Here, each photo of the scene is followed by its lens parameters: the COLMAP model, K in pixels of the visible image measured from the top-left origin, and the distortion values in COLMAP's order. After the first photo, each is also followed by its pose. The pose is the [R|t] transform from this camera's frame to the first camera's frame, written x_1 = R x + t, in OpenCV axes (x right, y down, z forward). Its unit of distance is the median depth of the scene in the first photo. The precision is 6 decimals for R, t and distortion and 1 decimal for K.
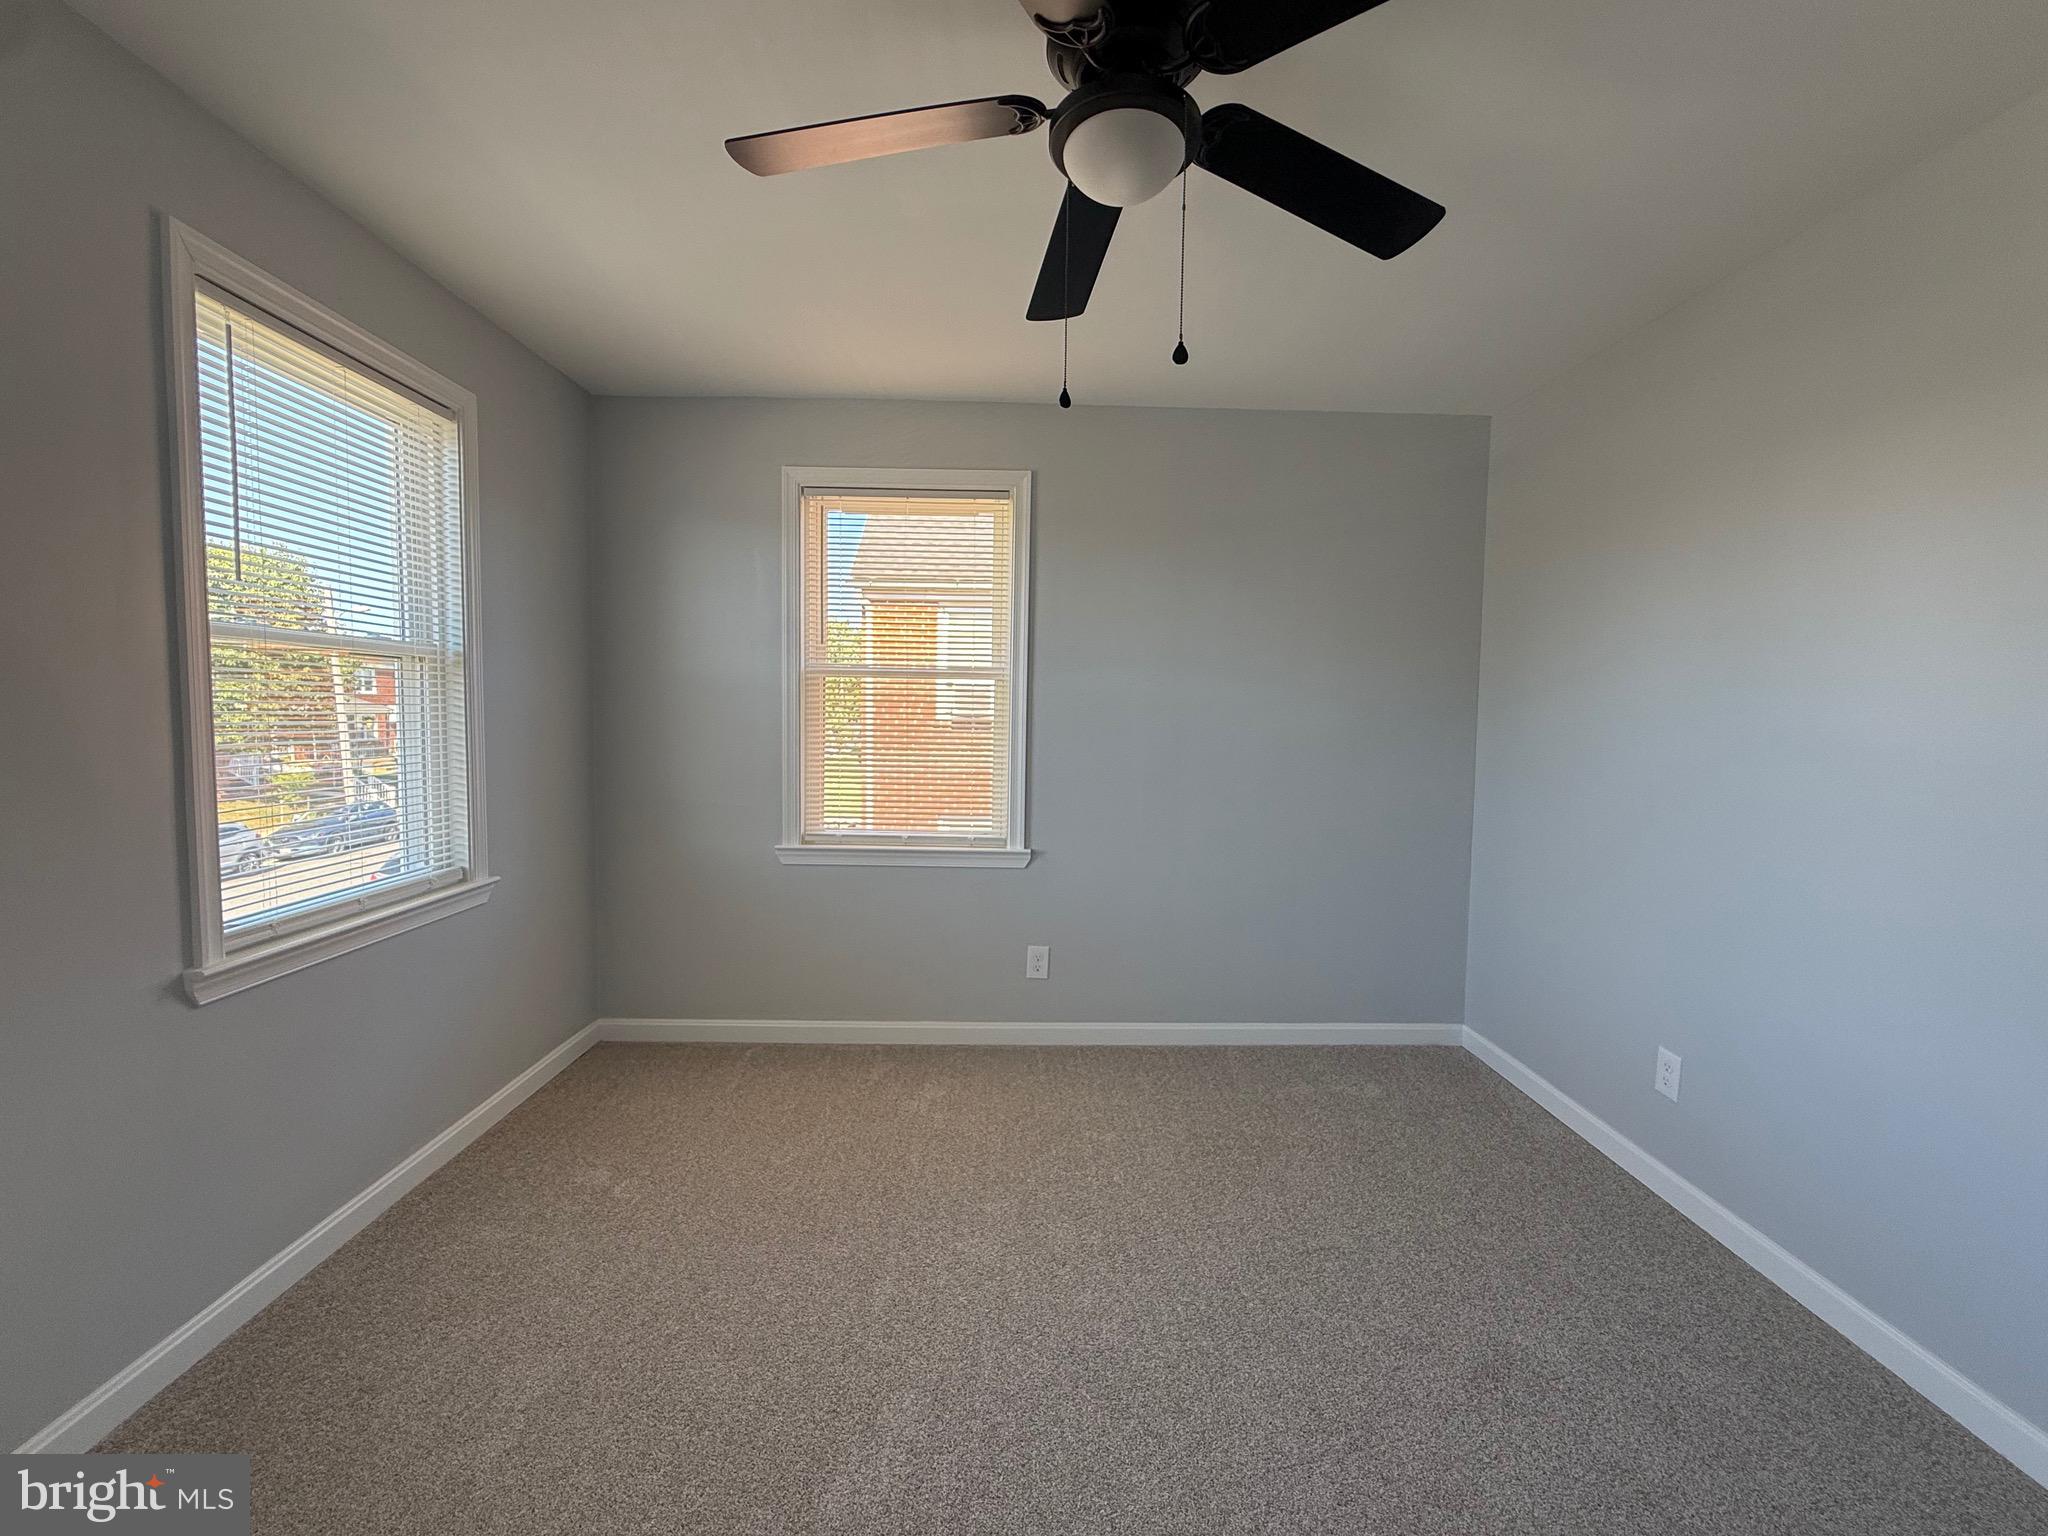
lens RADIAL K [[872.5, 0, 1022.7], [0, 872.5, 758.0], [0, 0, 1]] dist [0.003097, 0.000517]
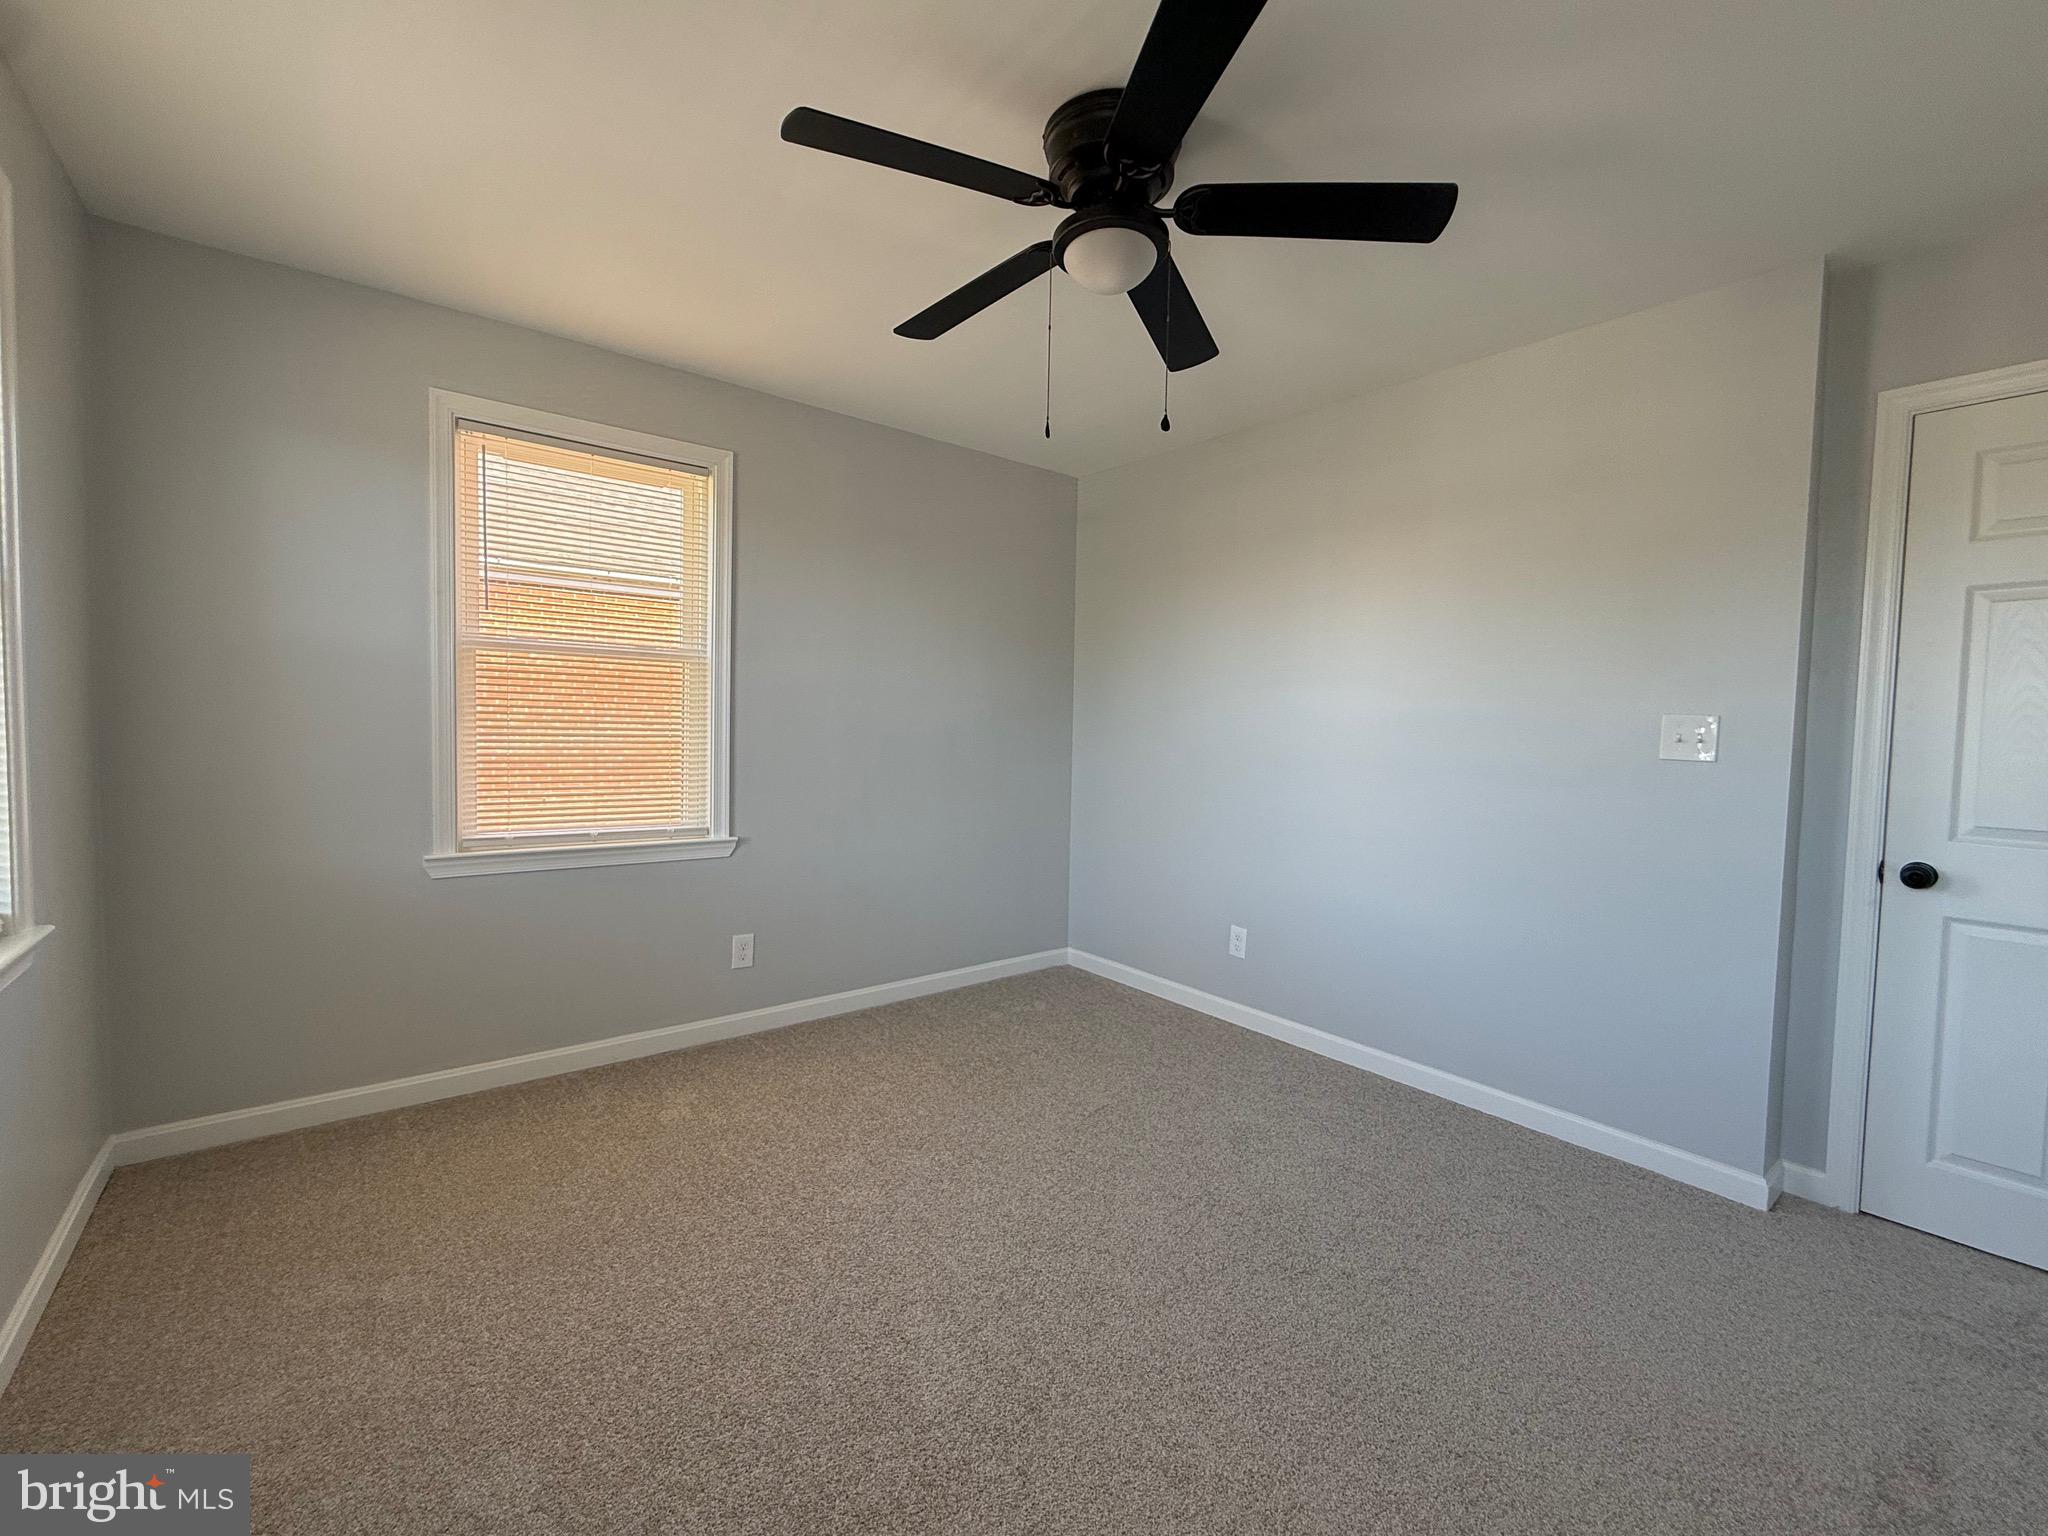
lens RADIAL K [[872.5, 0, 1022.3], [0, 872.5, 758.2], [0, 0, 1]] dist [0.003097, 0.000517]
pose [[0.789155, -0.021288, 0.613825, -0.344834], [0.024047, 0.999704, 0.003755, 0.020767], [-0.613723, 0.011797, 0.789433, 0.025446]]
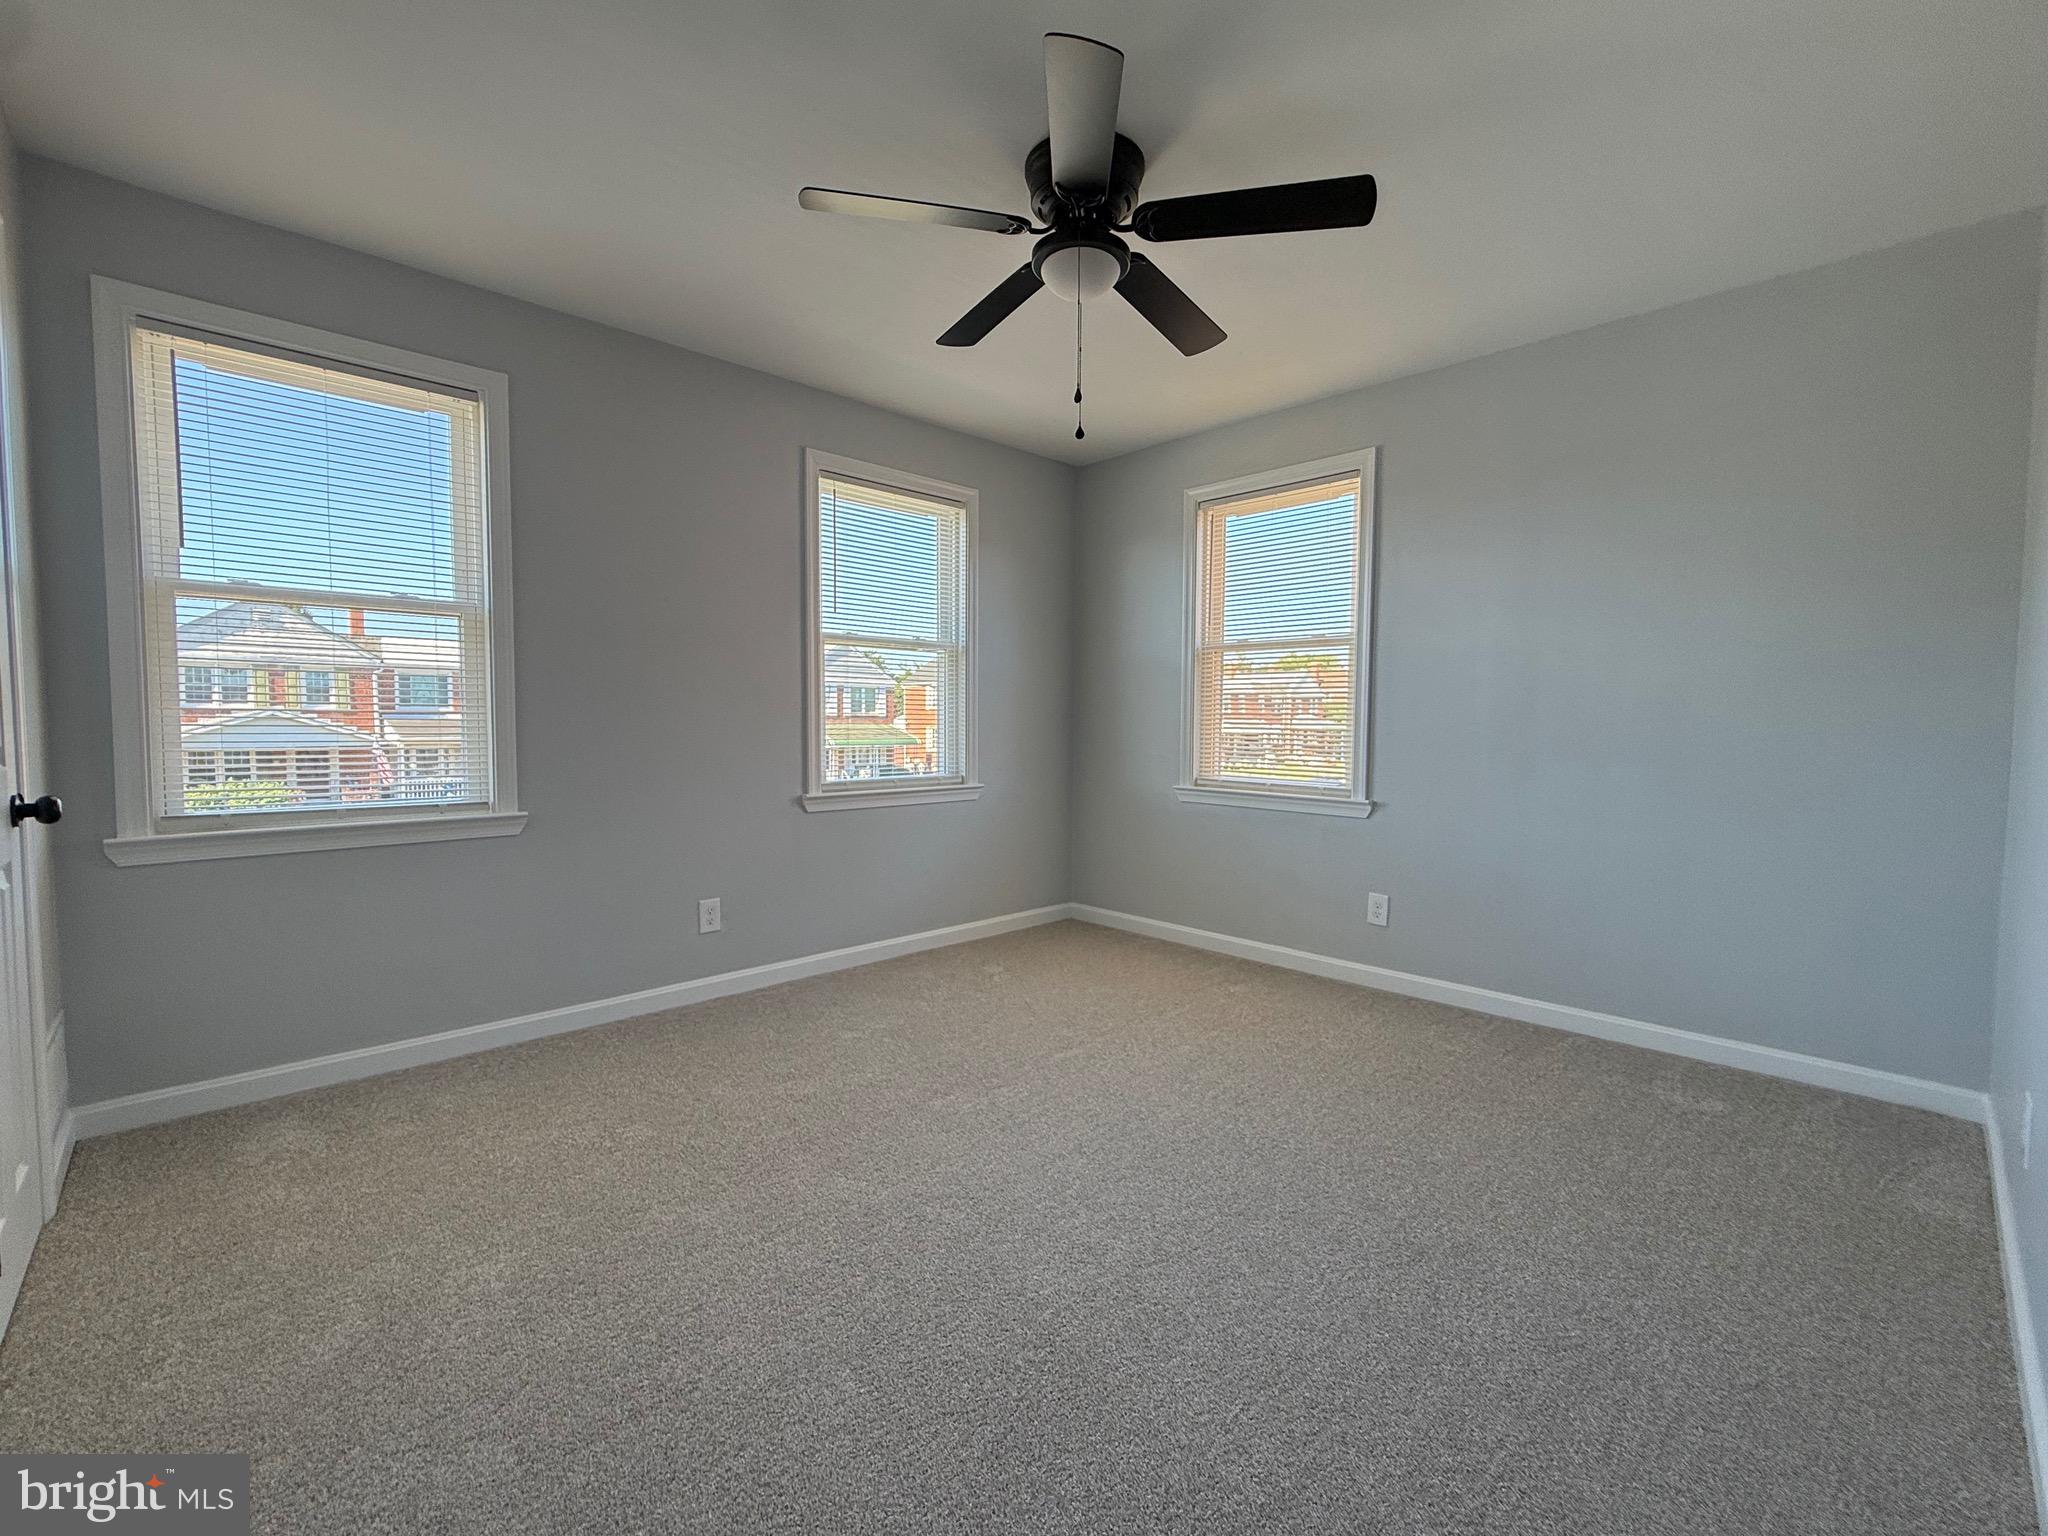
lens RADIAL K [[872.5, 0, 1023.3], [0, 872.5, 756.9], [0, 0, 1]] dist [0.003097, 0.000517]
pose [[0.684835, 0.022027, -0.728365, 0.502326], [-0.037036, 0.999303, -0.004601, 0.073070], [0.727756, 0.030127, 0.685174, -0.040262]]
